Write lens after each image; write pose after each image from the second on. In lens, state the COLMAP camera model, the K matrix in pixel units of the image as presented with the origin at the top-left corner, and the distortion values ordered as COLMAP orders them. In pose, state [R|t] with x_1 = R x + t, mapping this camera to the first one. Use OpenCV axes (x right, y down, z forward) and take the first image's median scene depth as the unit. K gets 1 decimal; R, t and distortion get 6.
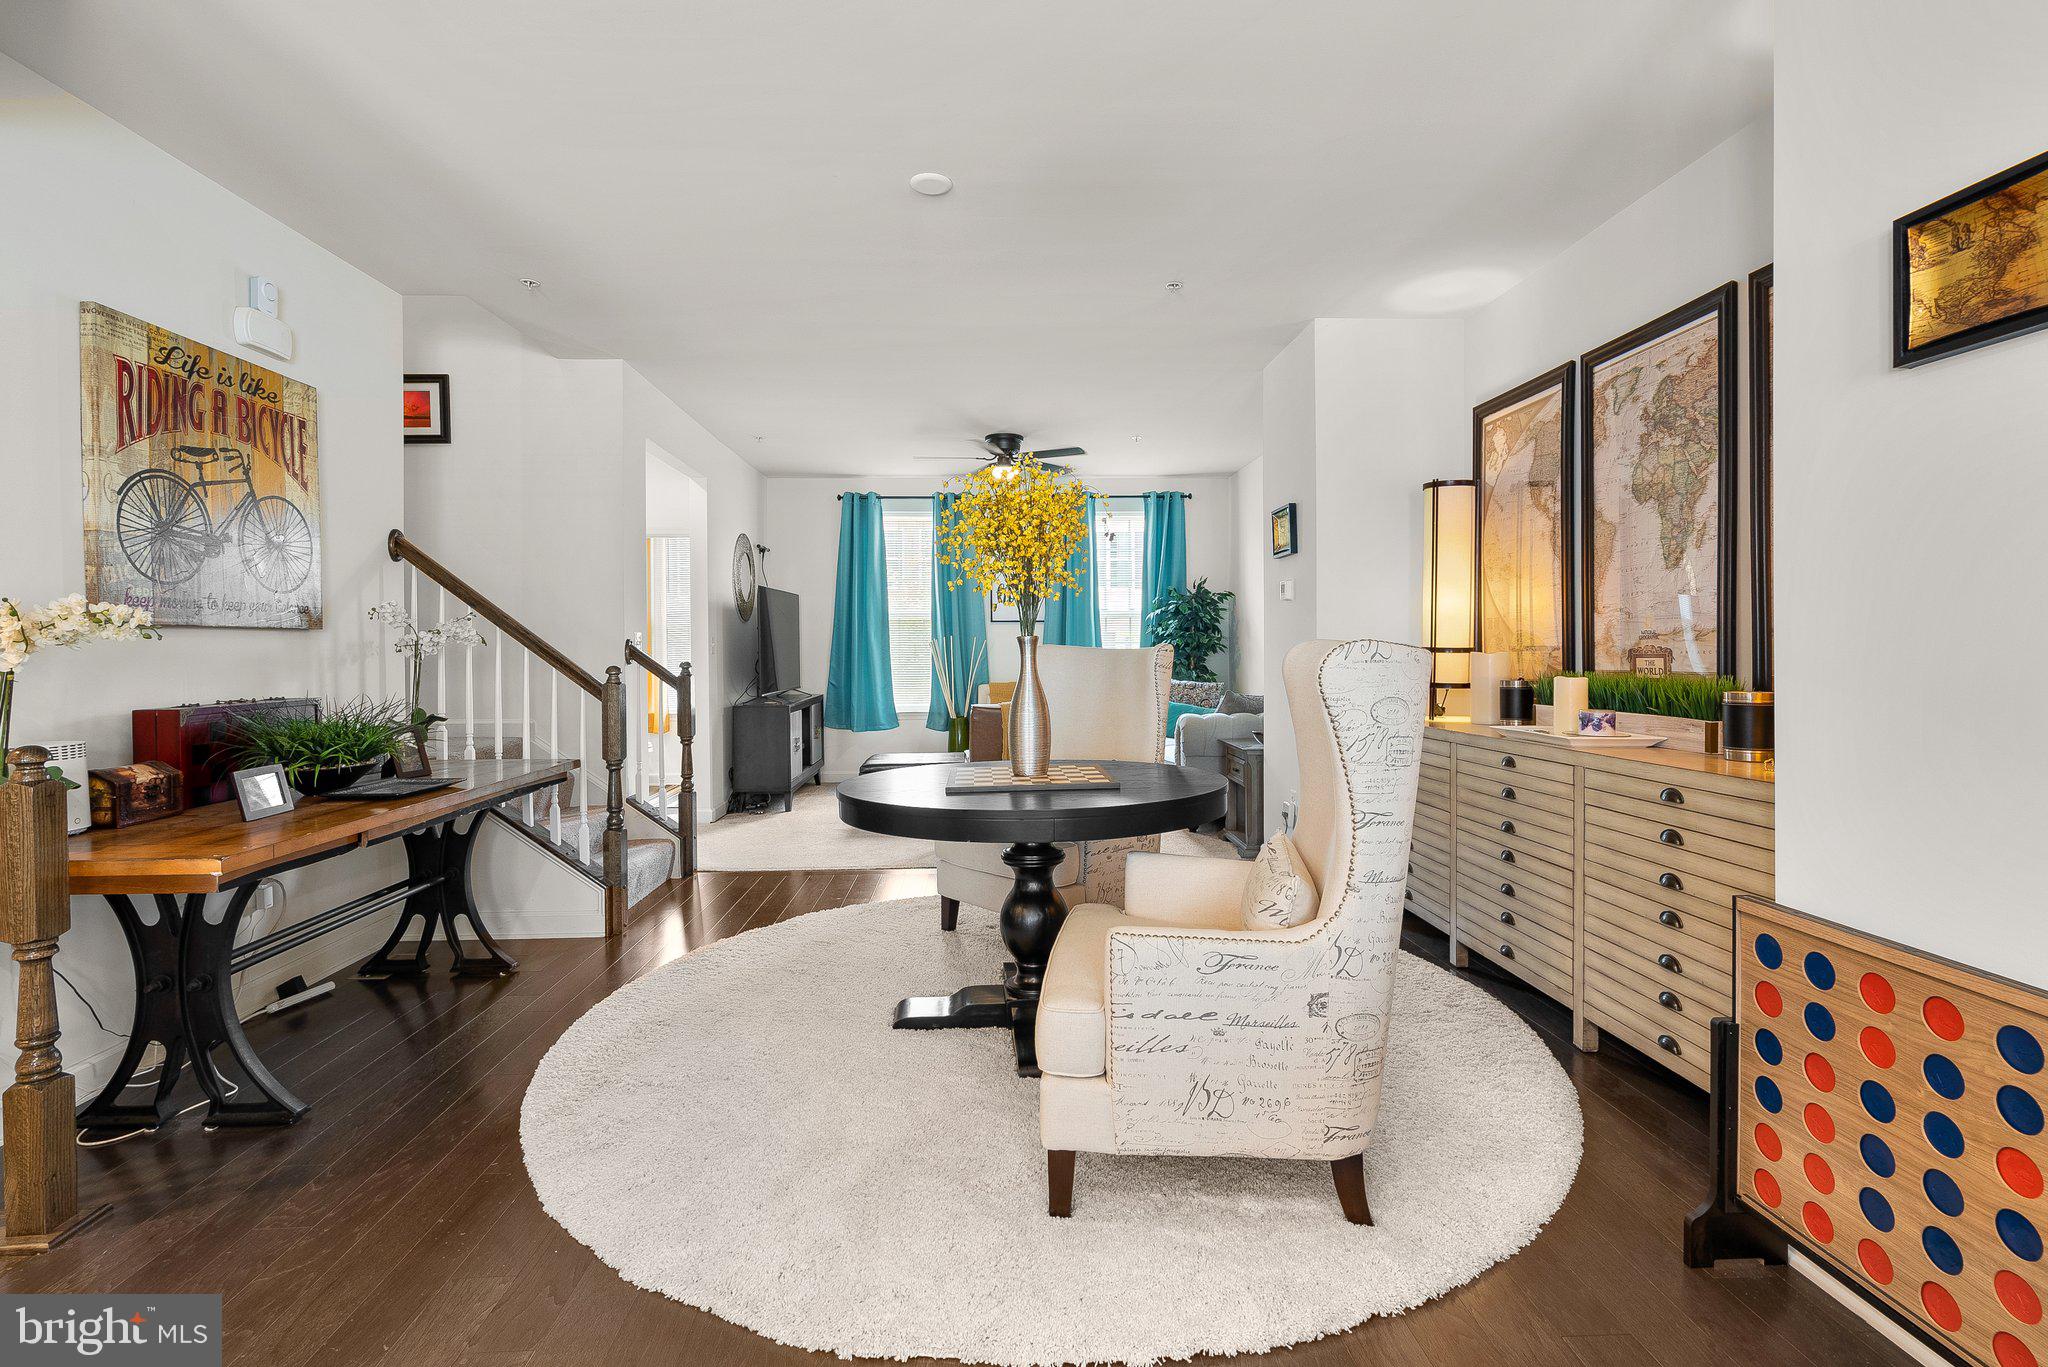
lens RADIAL K [[931.9, 0, 1033.0], [0, 931.9, 657.4], [0, 0, 1]] dist [-0.007059, 0.001816]
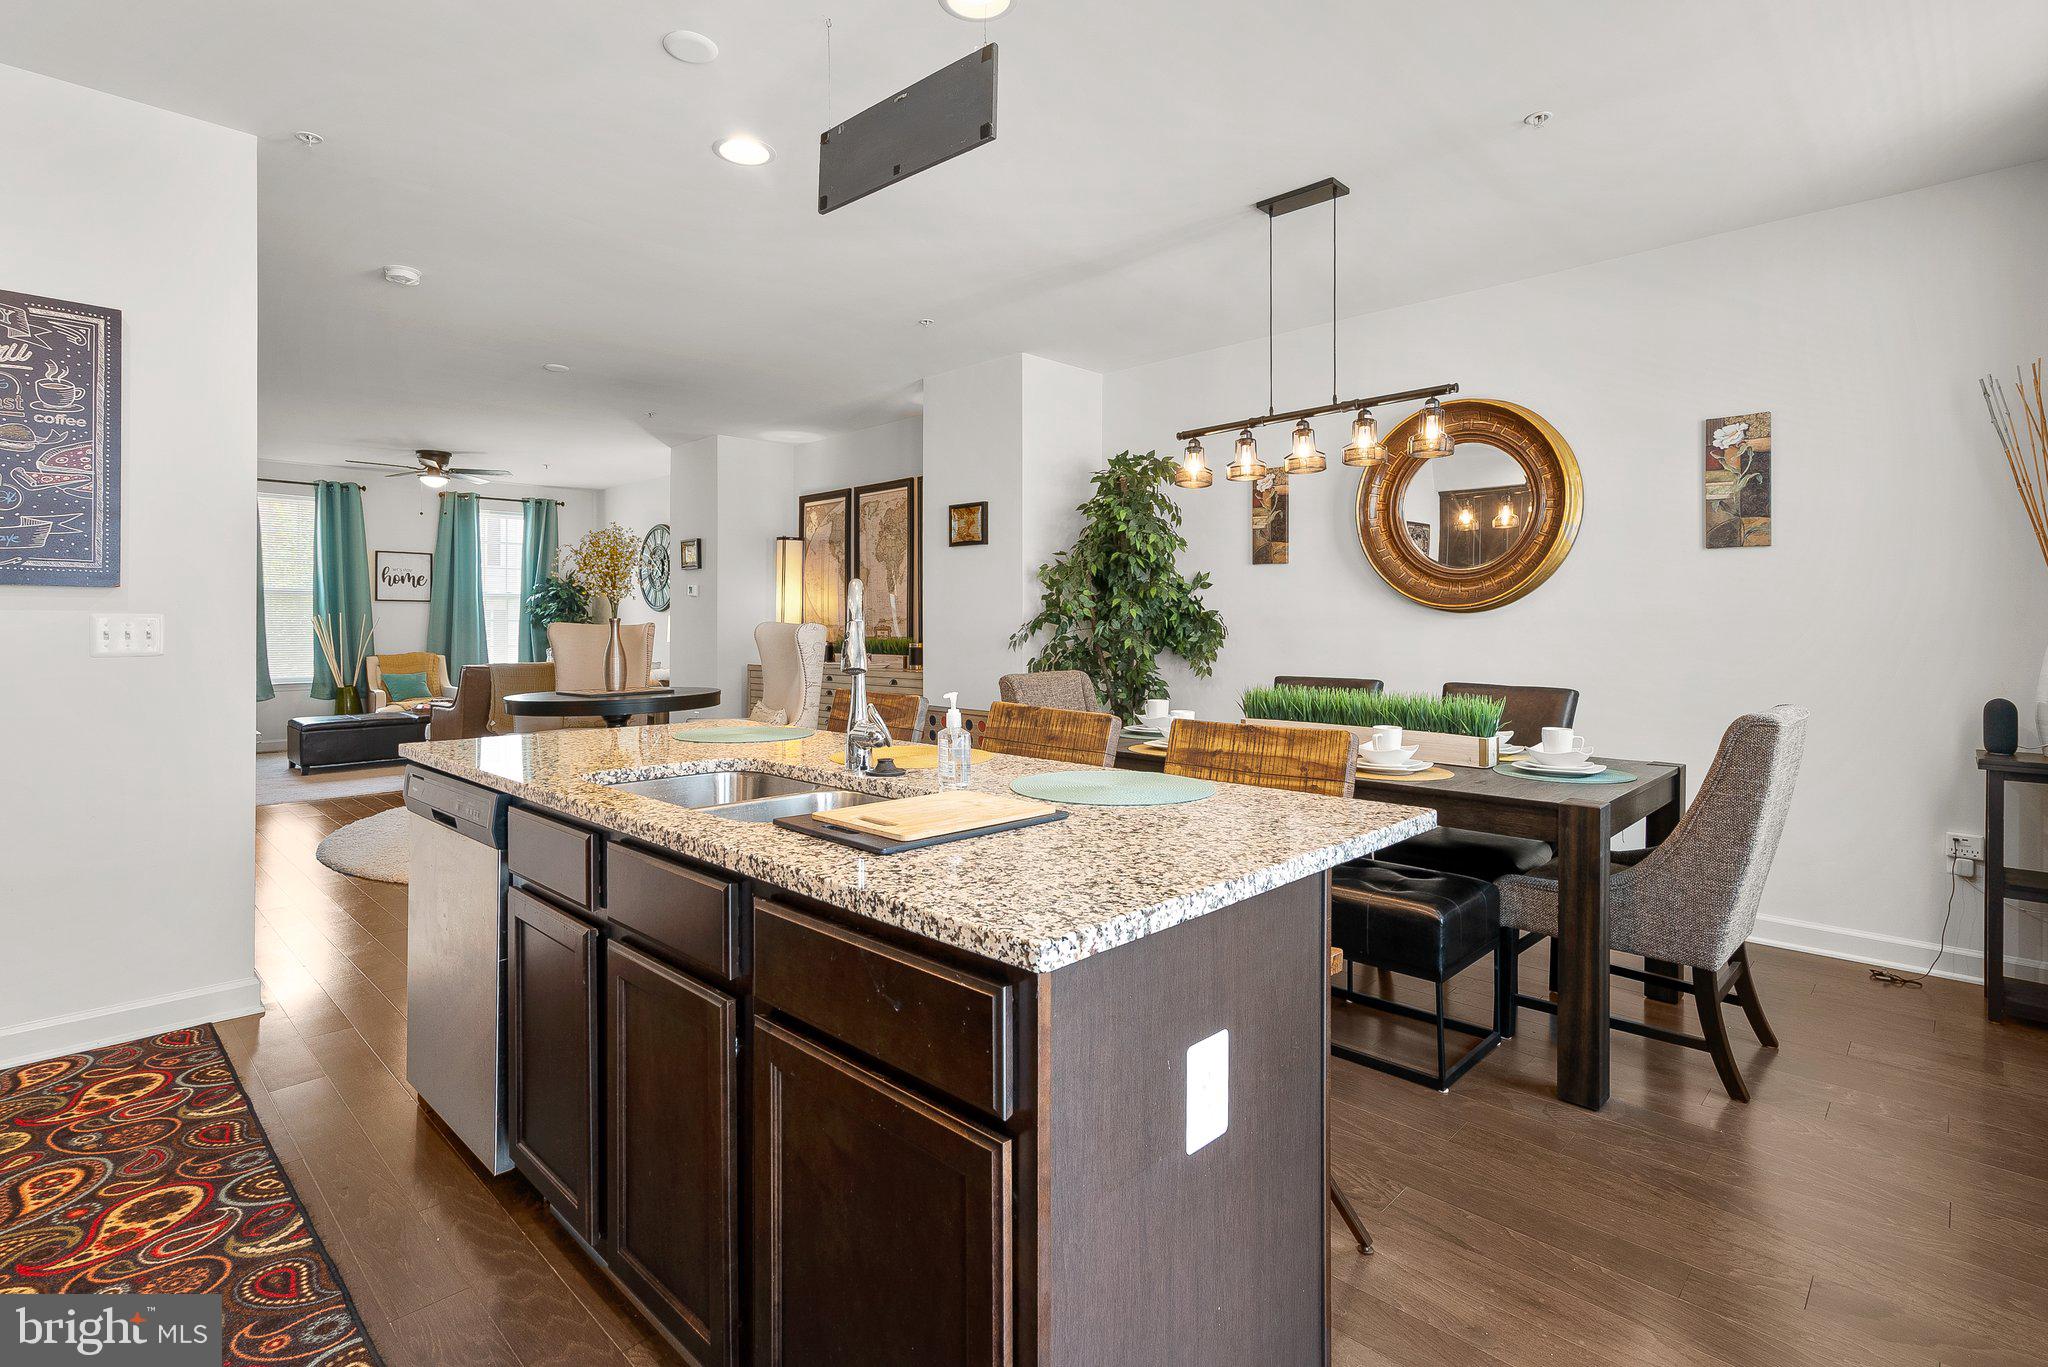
lens RADIAL K [[931.9, 0, 981.5], [0, 931.9, 636.3], [0, 0, 1]] dist [-0.007059, 0.001816]
pose [[0.751488, 0.001658, 0.659745, -0.638320], [-0.001179, 0.999999, -0.001171, 0.014635], [-0.659746, 0.000103, 0.751489, -0.845254]]
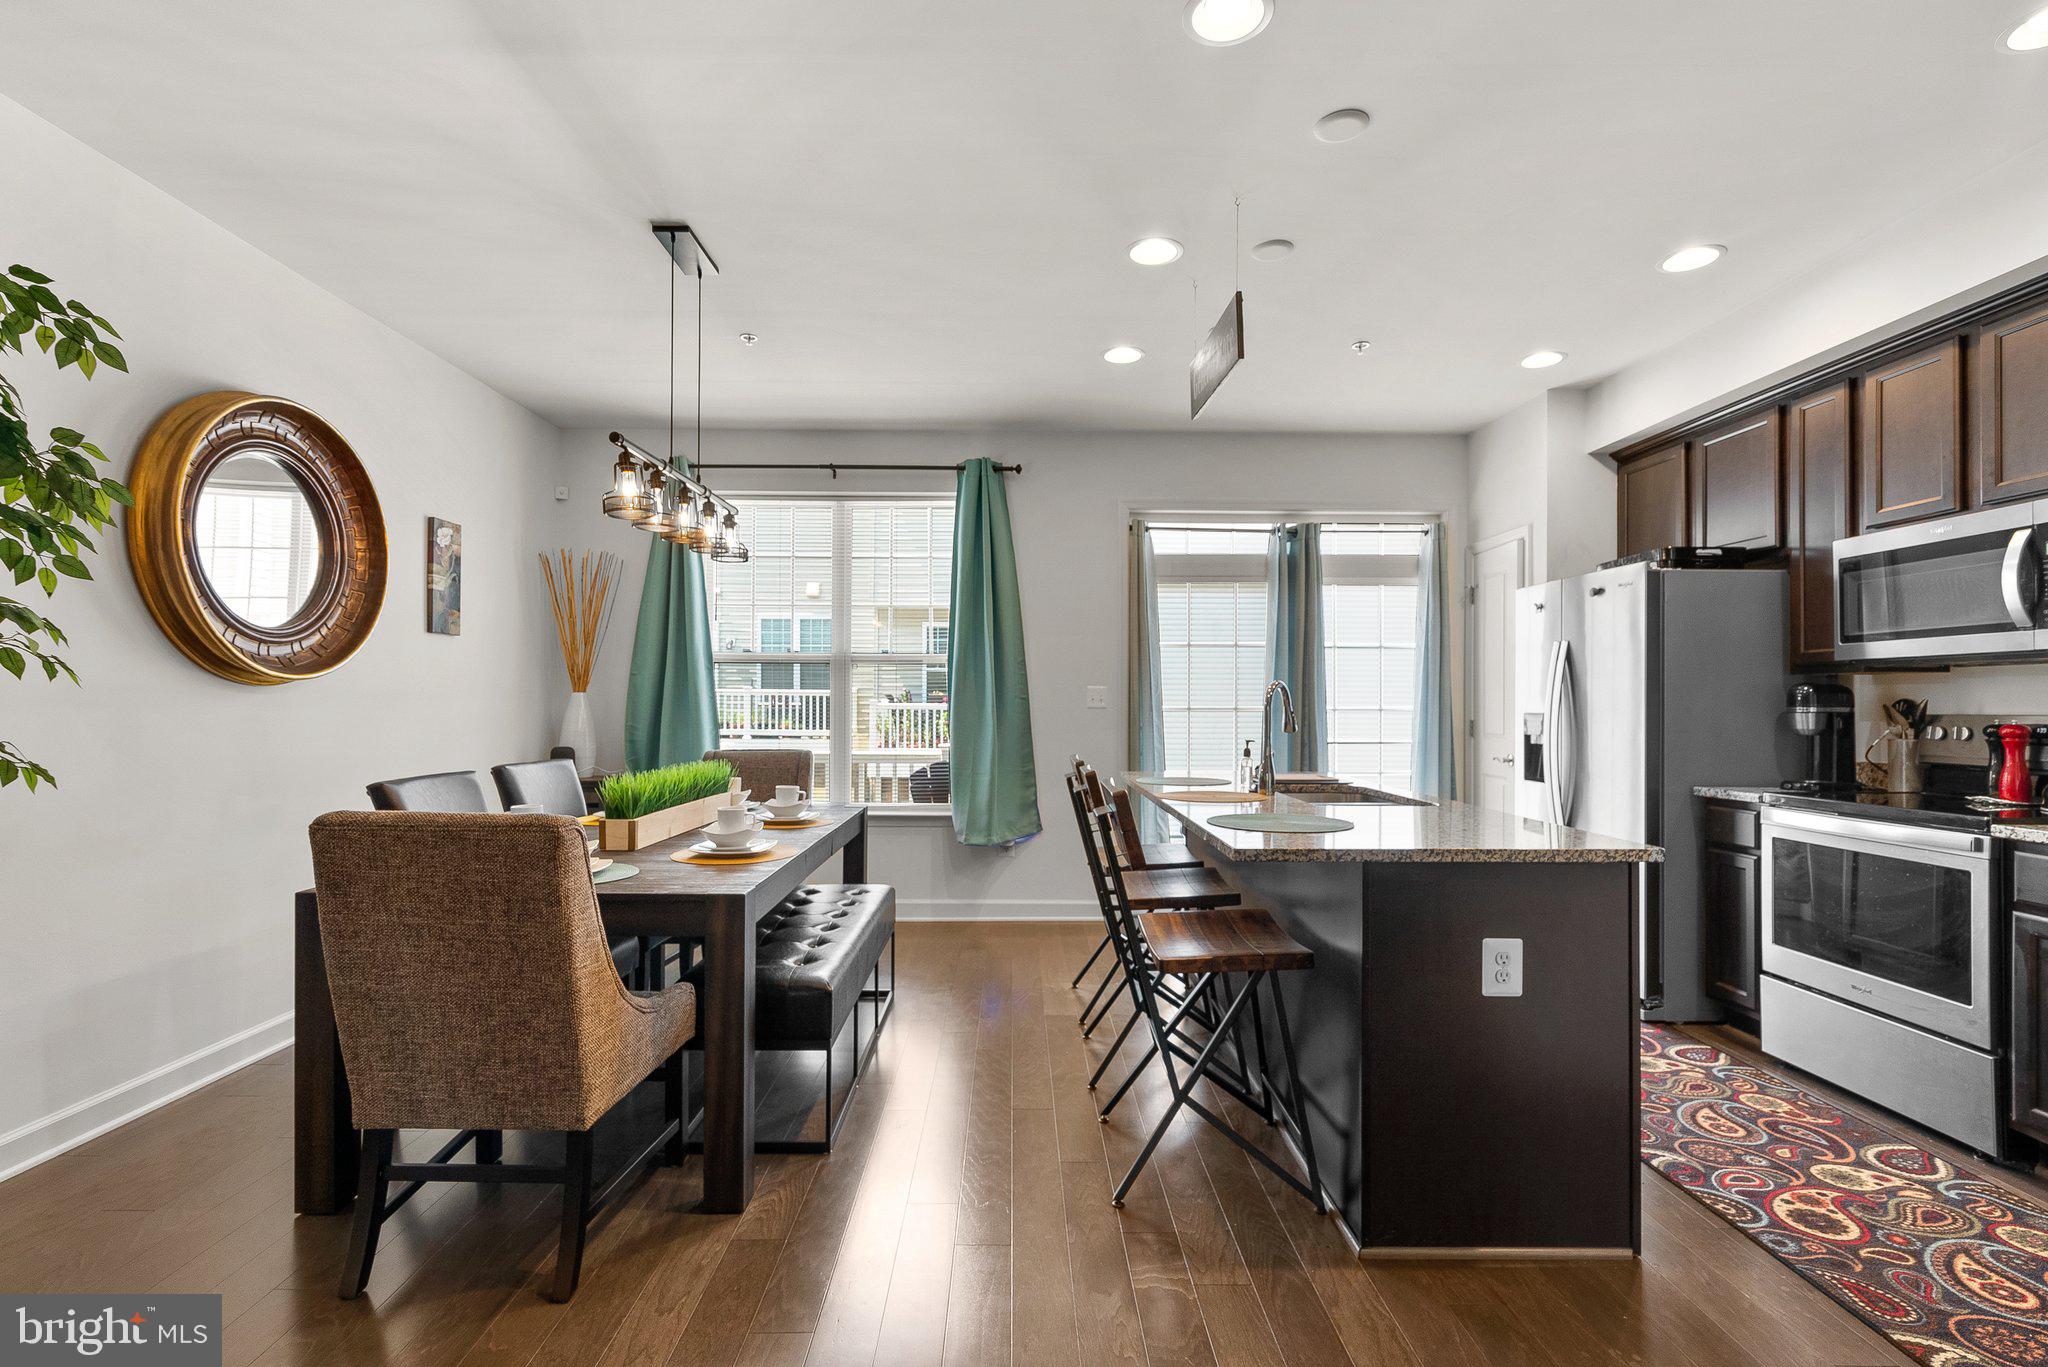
lens RADIAL K [[931.9, 0, 1000.3], [0, 931.9, 698.0], [0, 0, 1]] dist [-0.007059, 0.001816]
pose [[-0.997360, -0.002093, 0.072583, -0.118304], [-0.001591, 0.999974, 0.006975, -0.011966], [-0.072596, 0.006841, -0.997338, 0.589523]]
